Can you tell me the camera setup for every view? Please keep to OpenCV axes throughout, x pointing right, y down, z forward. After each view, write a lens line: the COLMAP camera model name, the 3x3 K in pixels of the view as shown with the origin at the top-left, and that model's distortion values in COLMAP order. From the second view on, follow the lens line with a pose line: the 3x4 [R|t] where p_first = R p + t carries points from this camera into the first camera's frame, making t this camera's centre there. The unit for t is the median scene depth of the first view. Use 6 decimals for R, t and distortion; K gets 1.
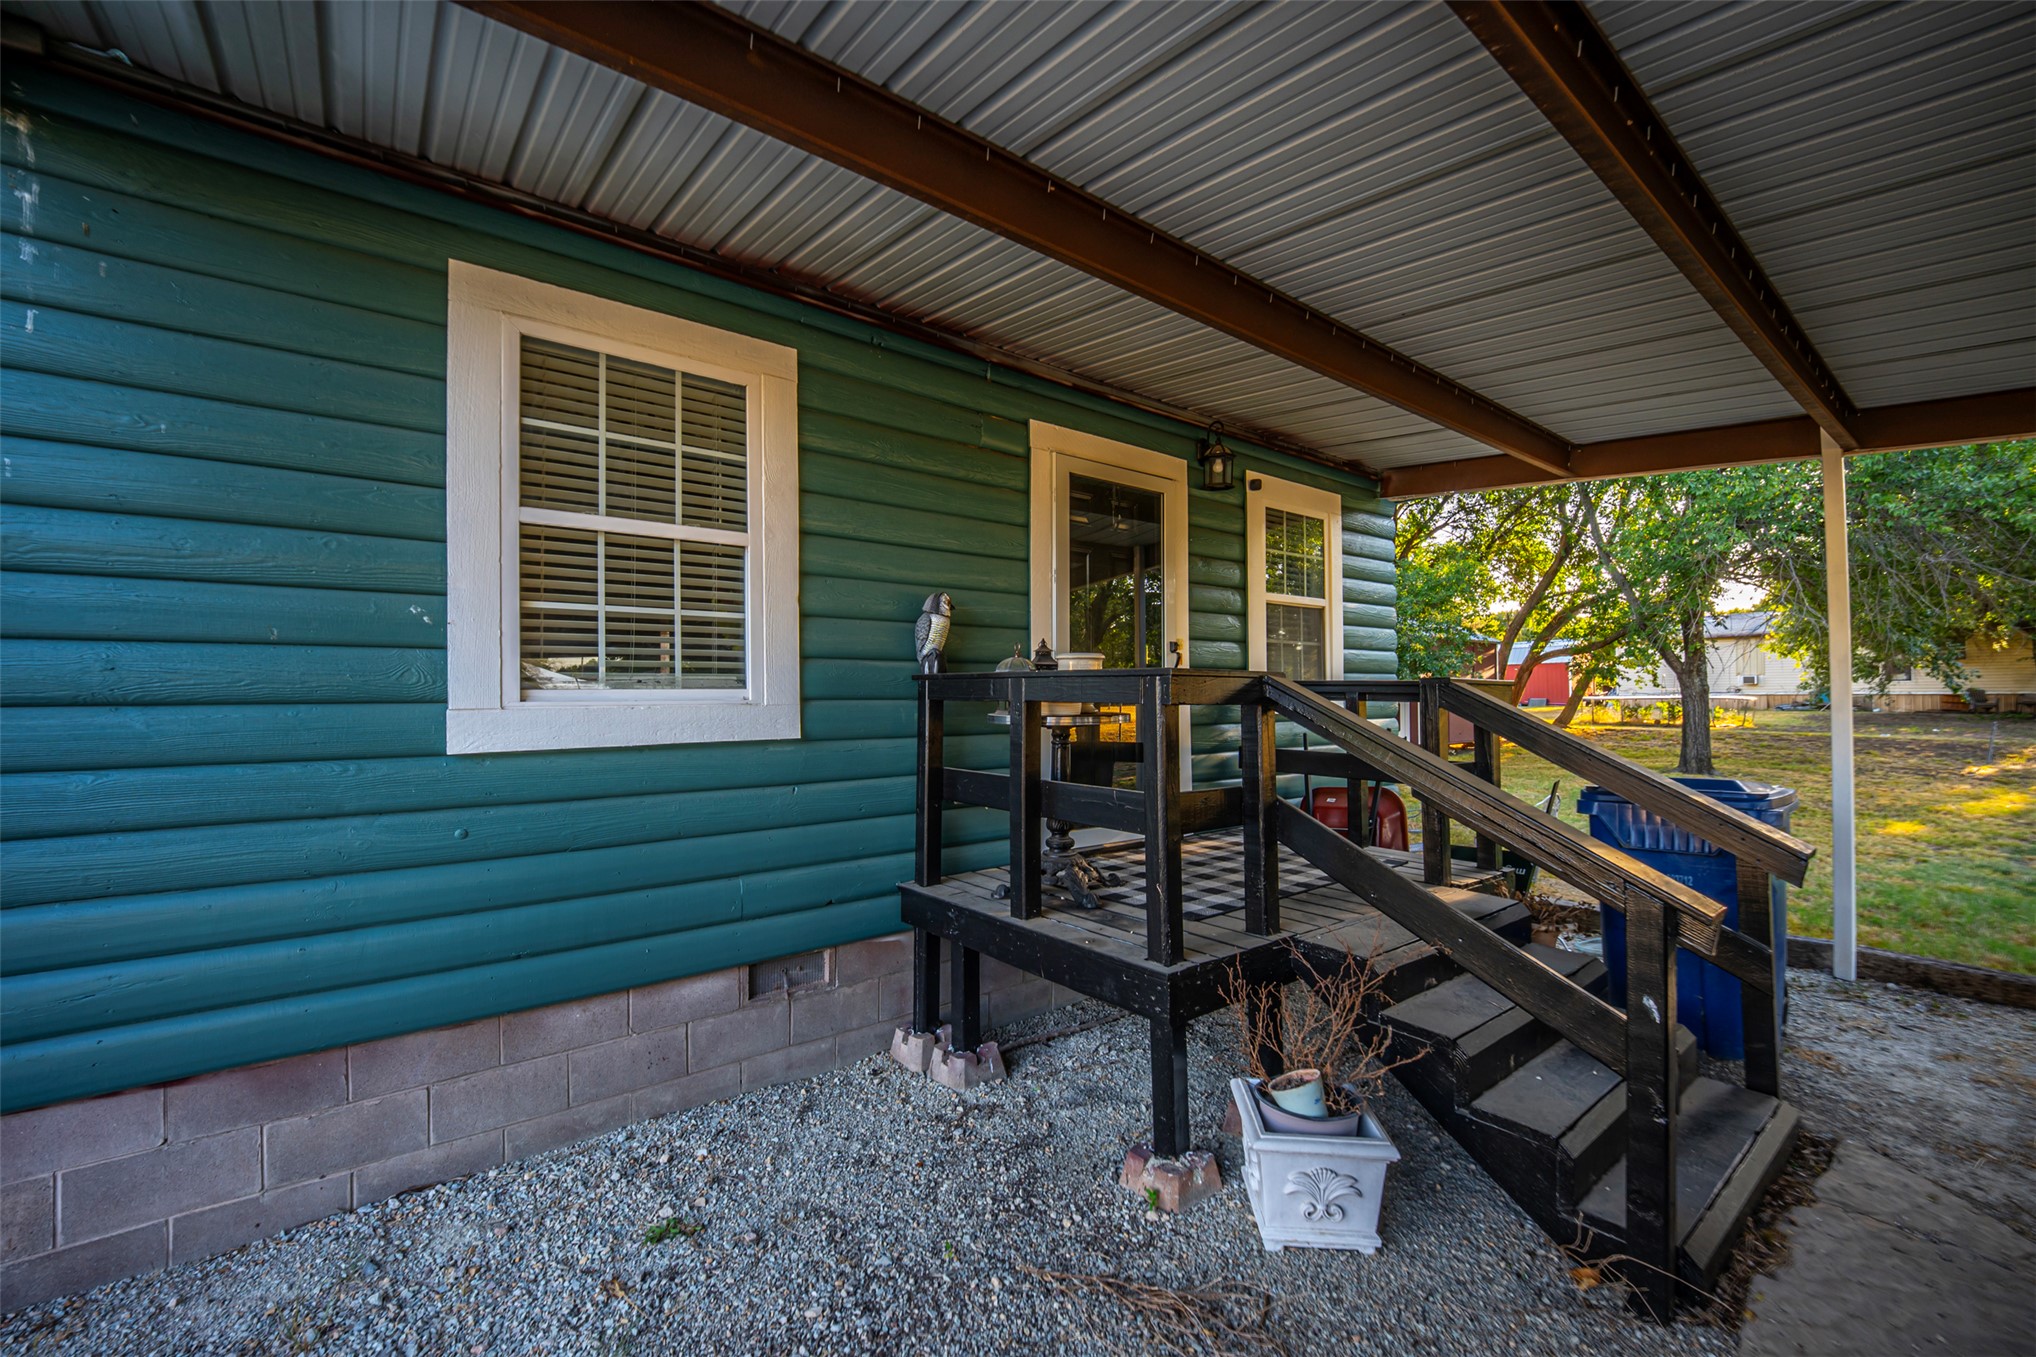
lens RADIAL K [[842.7, 0, 1033.1], [0, 842.7, 680.4], [0, 0, 1]] dist [-0.010224, 0.000251]
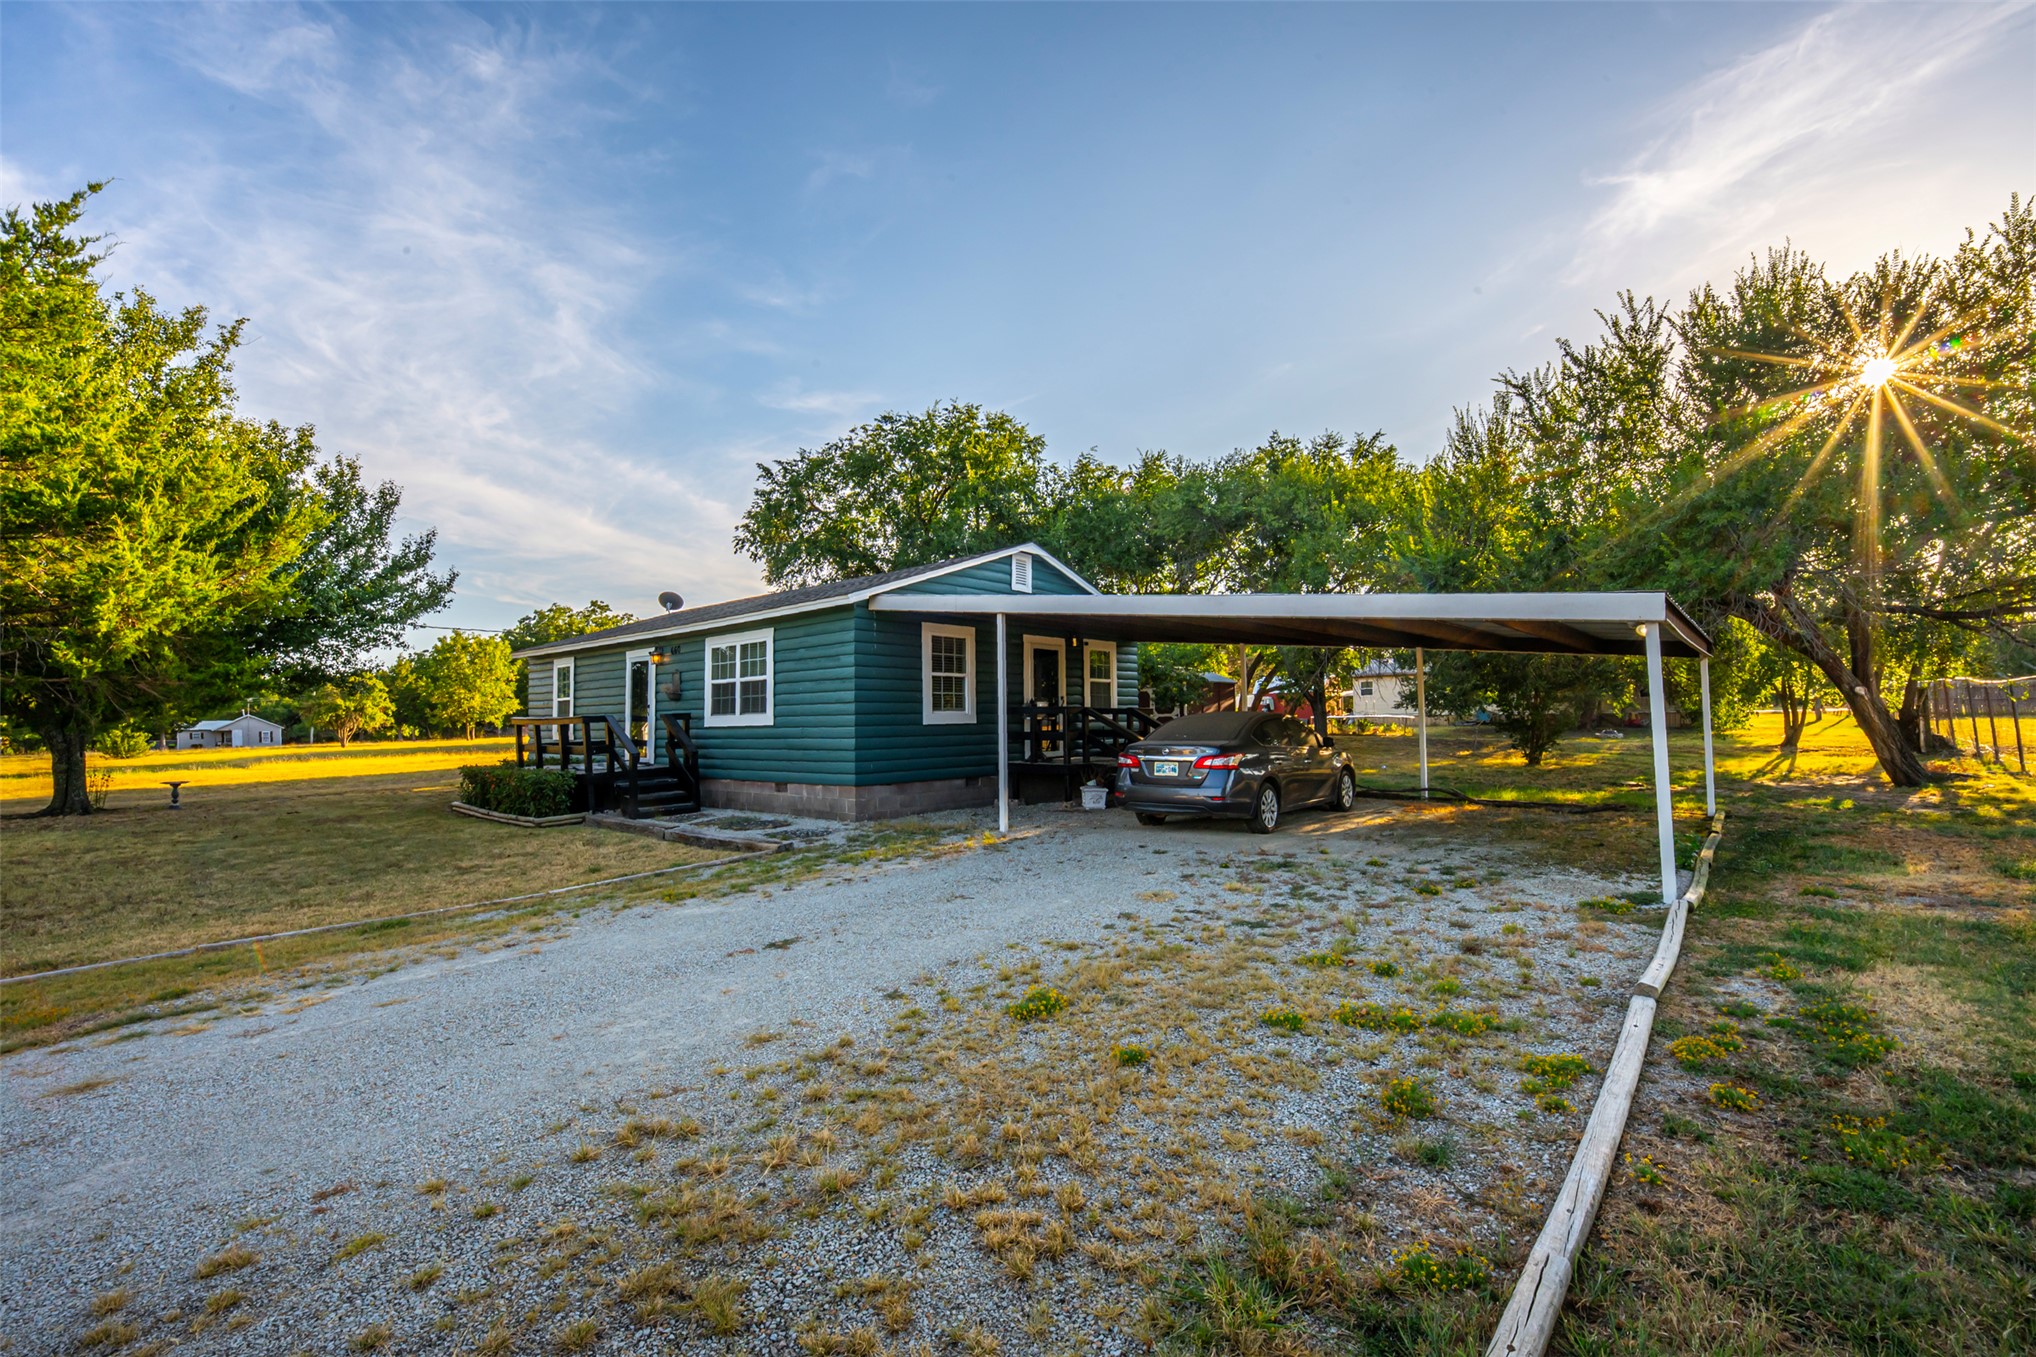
lens RADIAL K [[842.7, 0, 1006.0], [0, 842.7, 673.9], [0, 0, 1]] dist [-0.010224, 0.000251]
pose [[0.988572, 0.006173, 0.150621, -0.445072], [-0.001081, 0.999426, -0.033864, -0.018873], [-0.150743, 0.033315, 0.988011, -1.816306]]
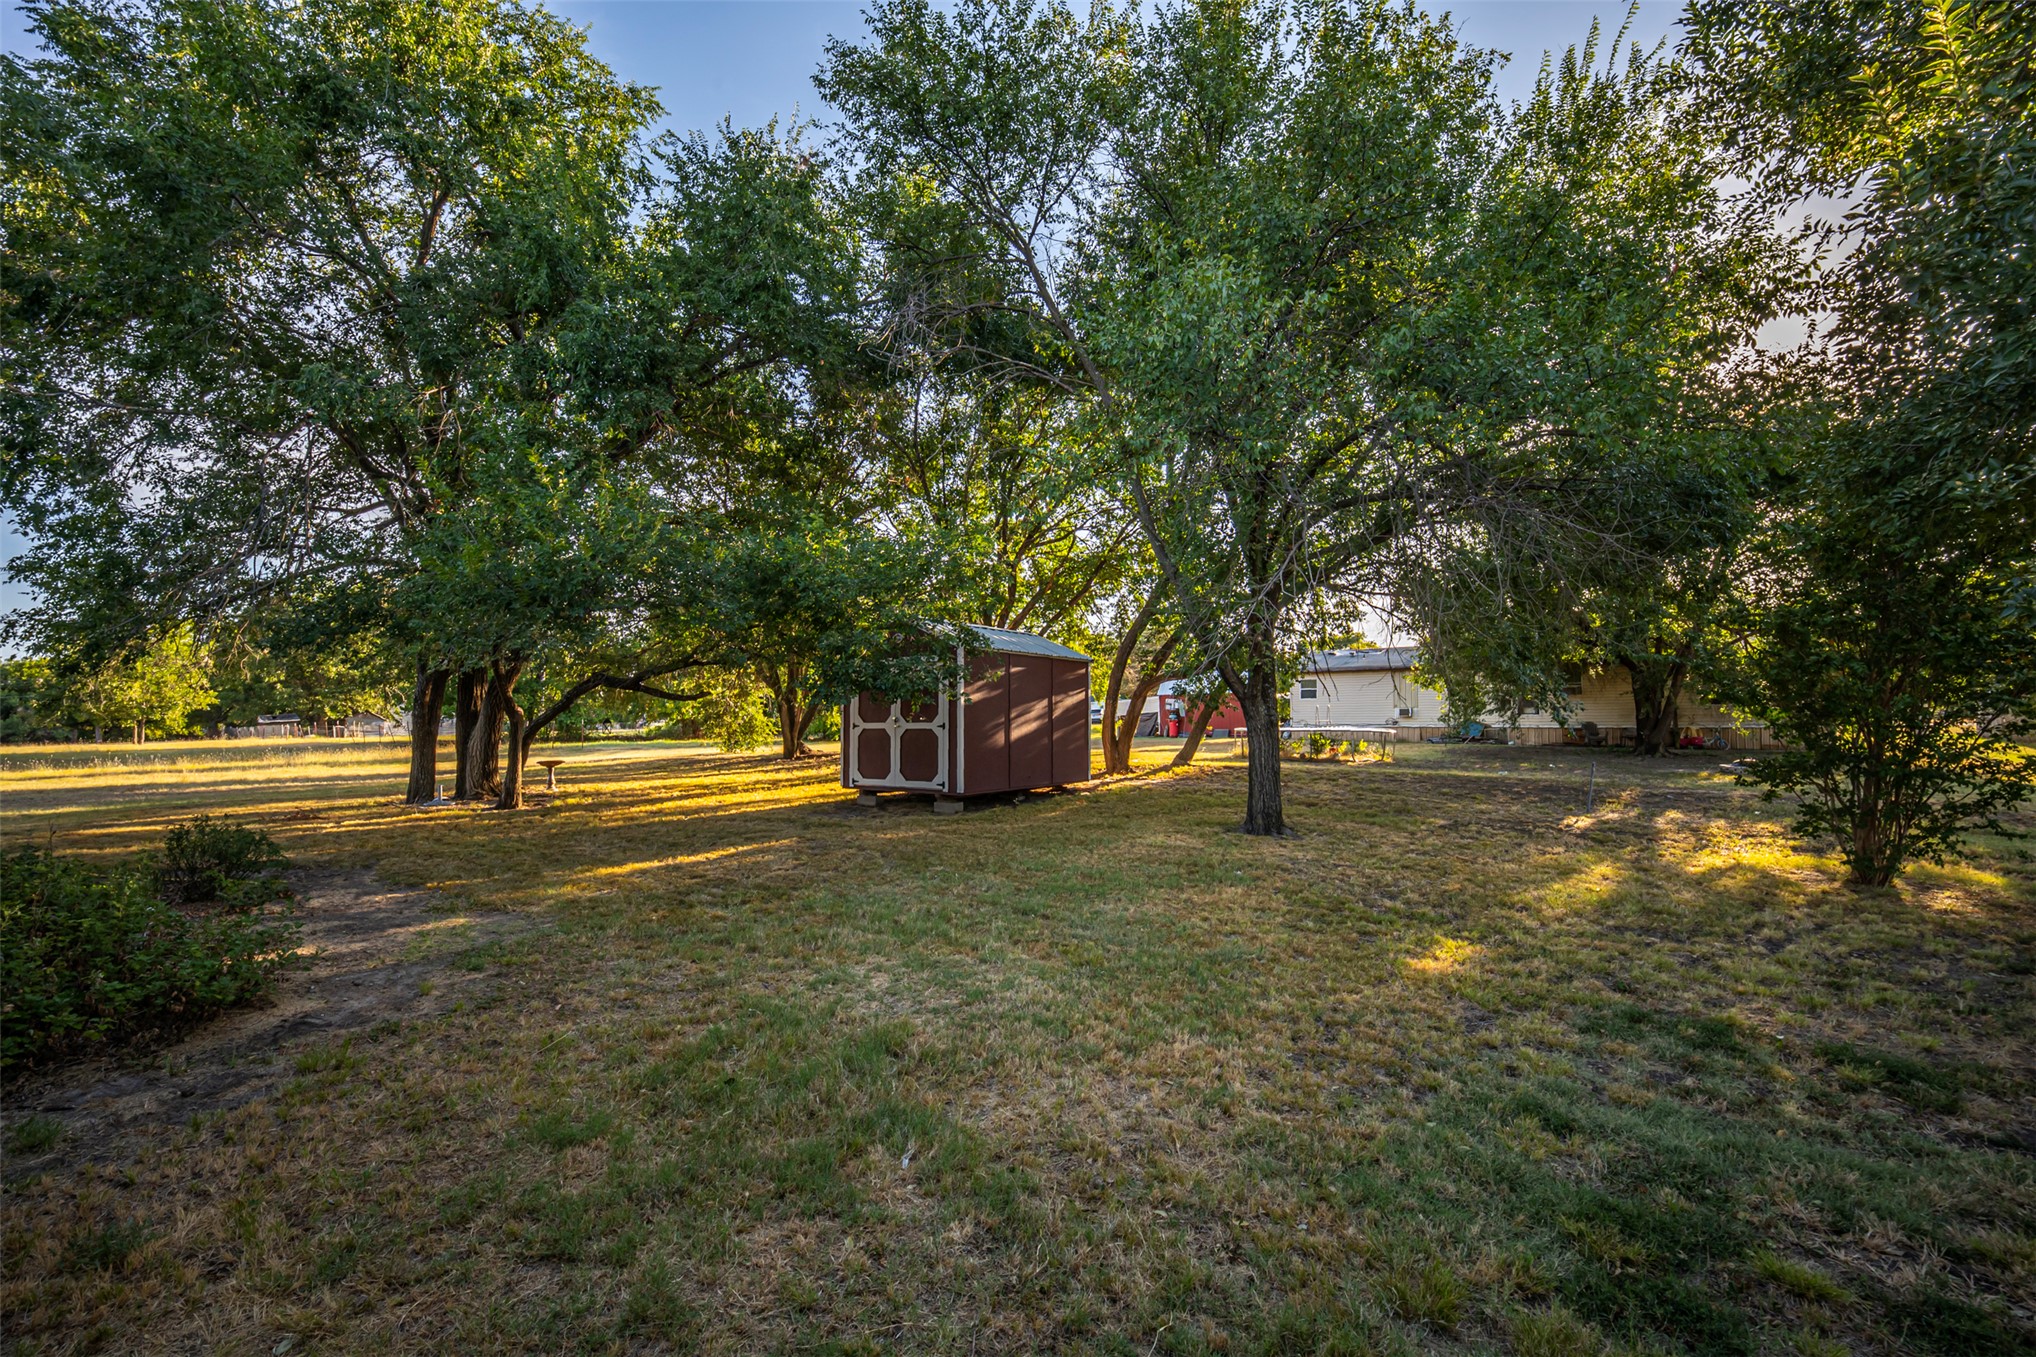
lens RADIAL K [[842.7, 0, 1014.5], [0, 842.7, 683.6], [0, 0, 1]] dist [-0.010224, 0.000251]
pose [[0.971384, 0.020261, 0.236649, 0.988660], [-0.013828, 0.999489, -0.028815, 0.005095], [-0.237112, 0.024719, 0.971168, 0.801525]]
